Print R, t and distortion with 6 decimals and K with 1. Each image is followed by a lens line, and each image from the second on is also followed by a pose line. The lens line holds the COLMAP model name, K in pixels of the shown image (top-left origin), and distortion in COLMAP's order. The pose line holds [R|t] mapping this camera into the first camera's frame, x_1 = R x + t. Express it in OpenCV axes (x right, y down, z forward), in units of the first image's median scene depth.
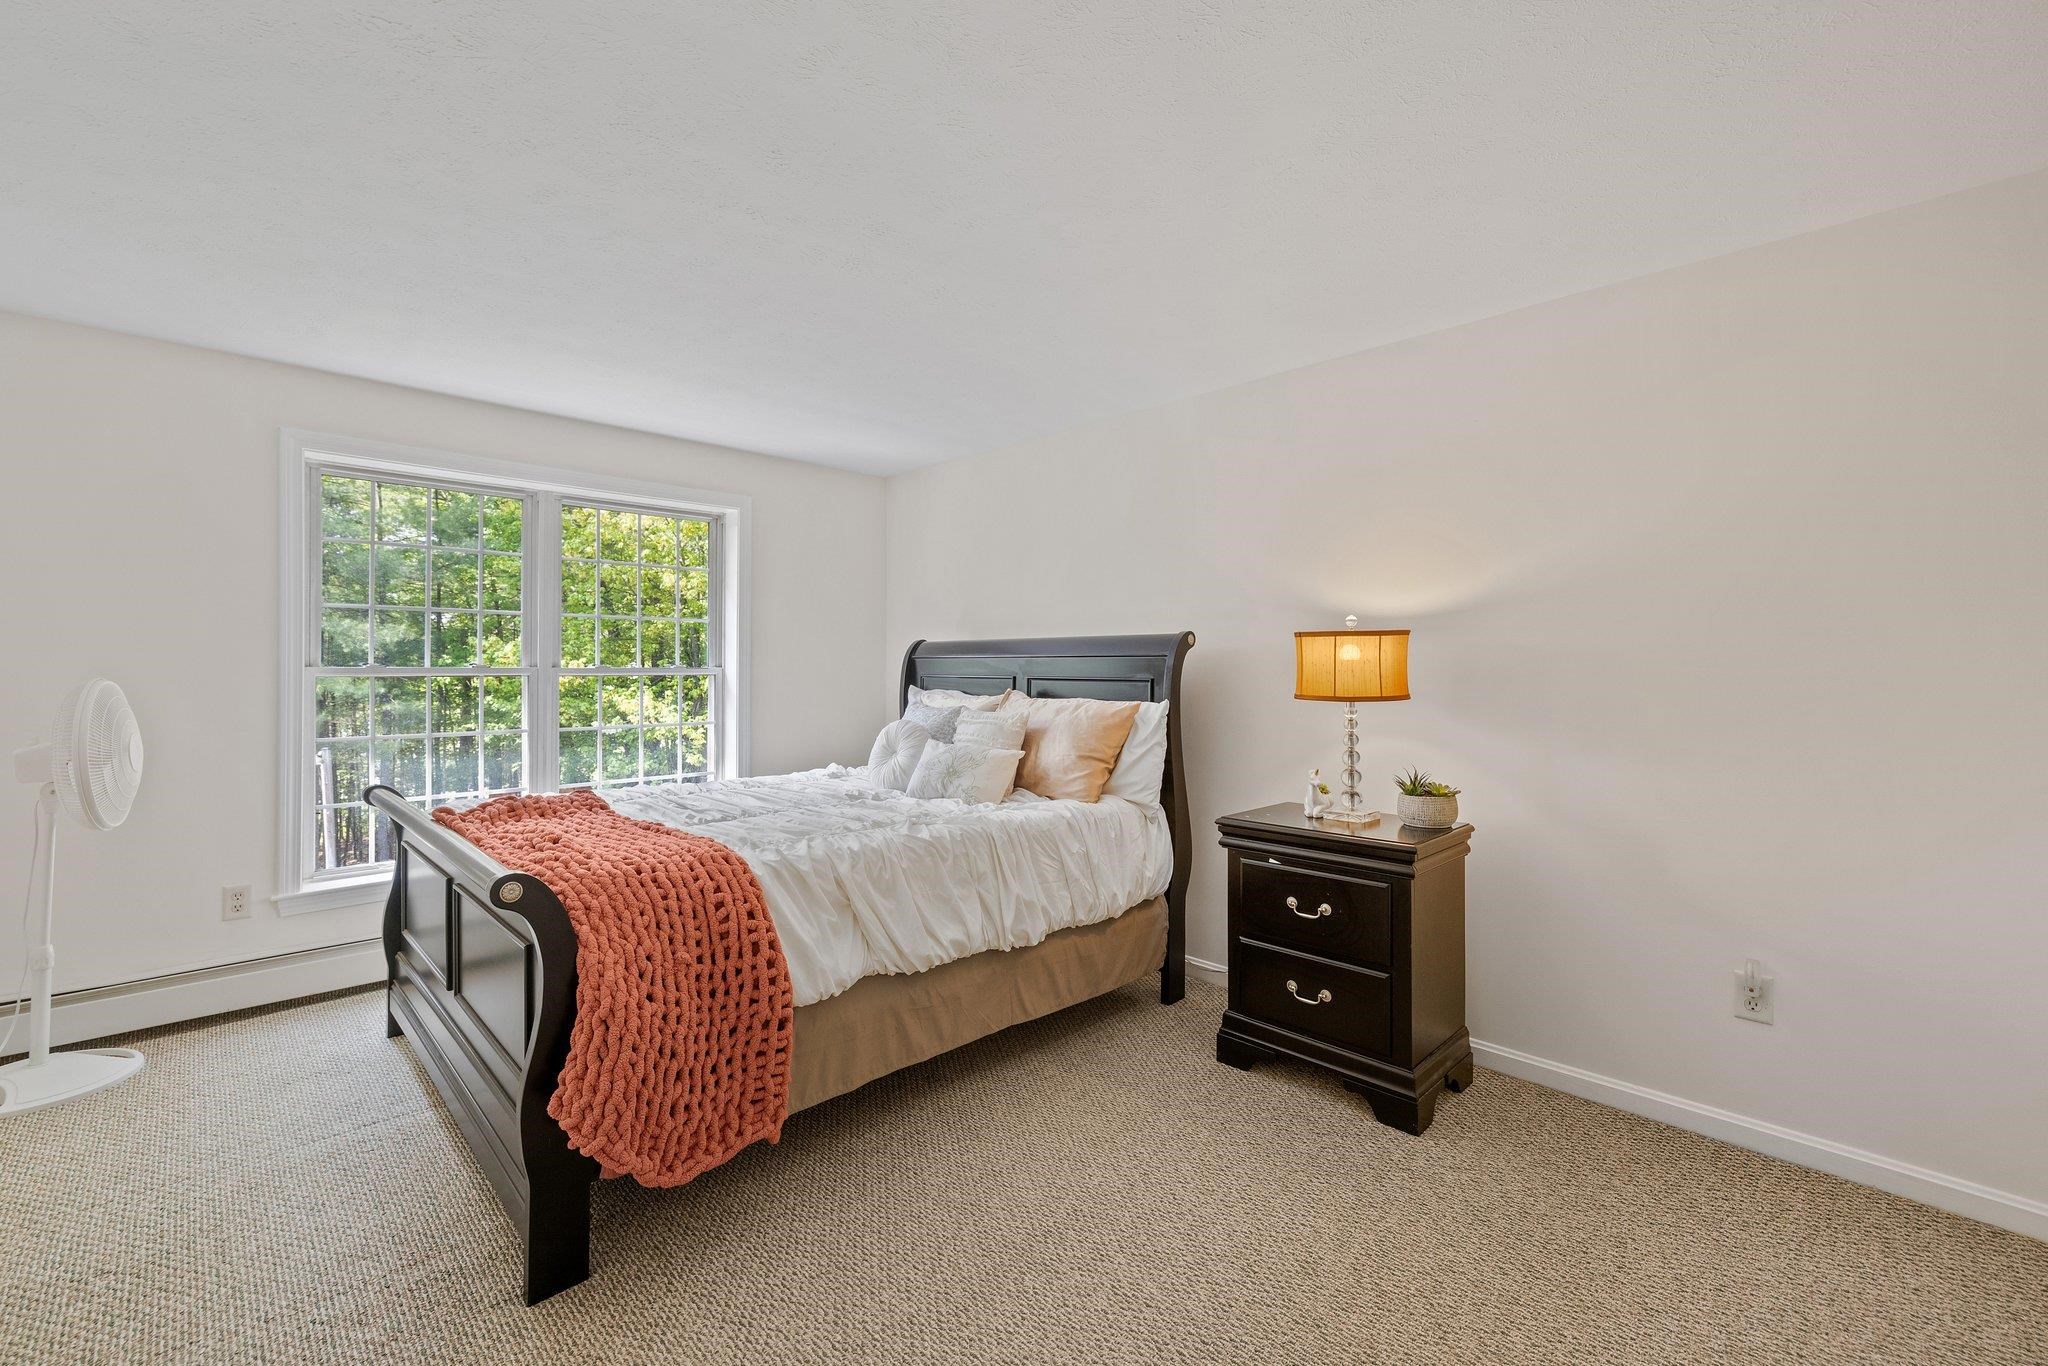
lens RADIAL K [[880.1, 0, 1023.3], [0, 880.1, 678.7], [0, 0, 1]] dist [0.002217, 0.000055]
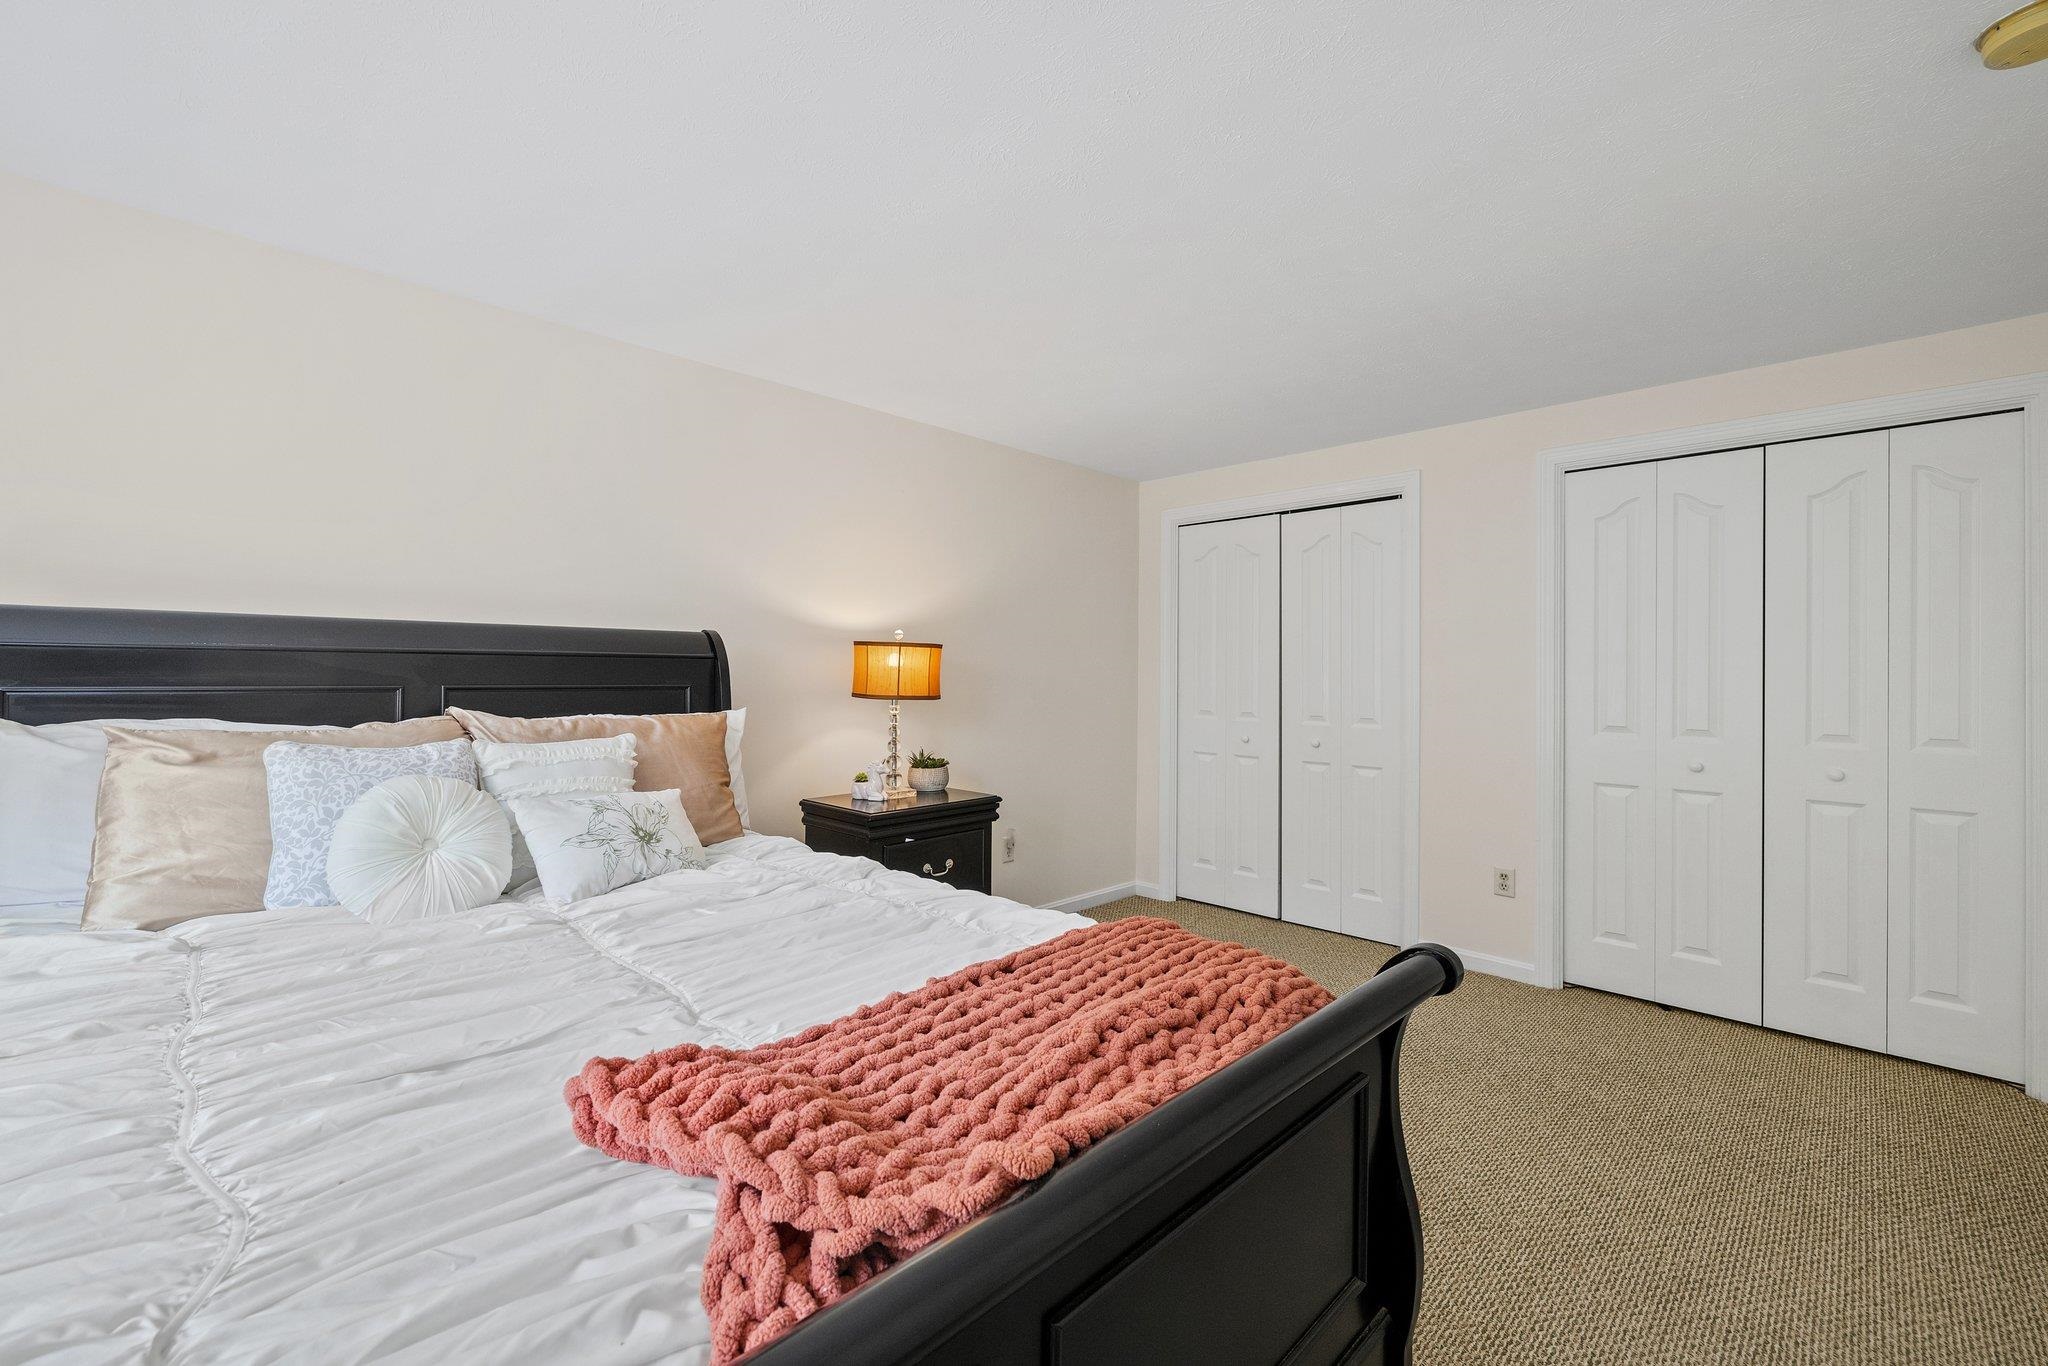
lens RADIAL K [[880.1, 0, 1023.3], [0, 880.1, 675.5], [0, 0, 1]] dist [0.002217, 0.000055]
pose [[-0.048688, -0.011719, 0.998745, -0.876944], [-0.003481, 0.999927, 0.011563, -0.023190], [-0.998808, -0.002913, -0.048725, 0.899358]]
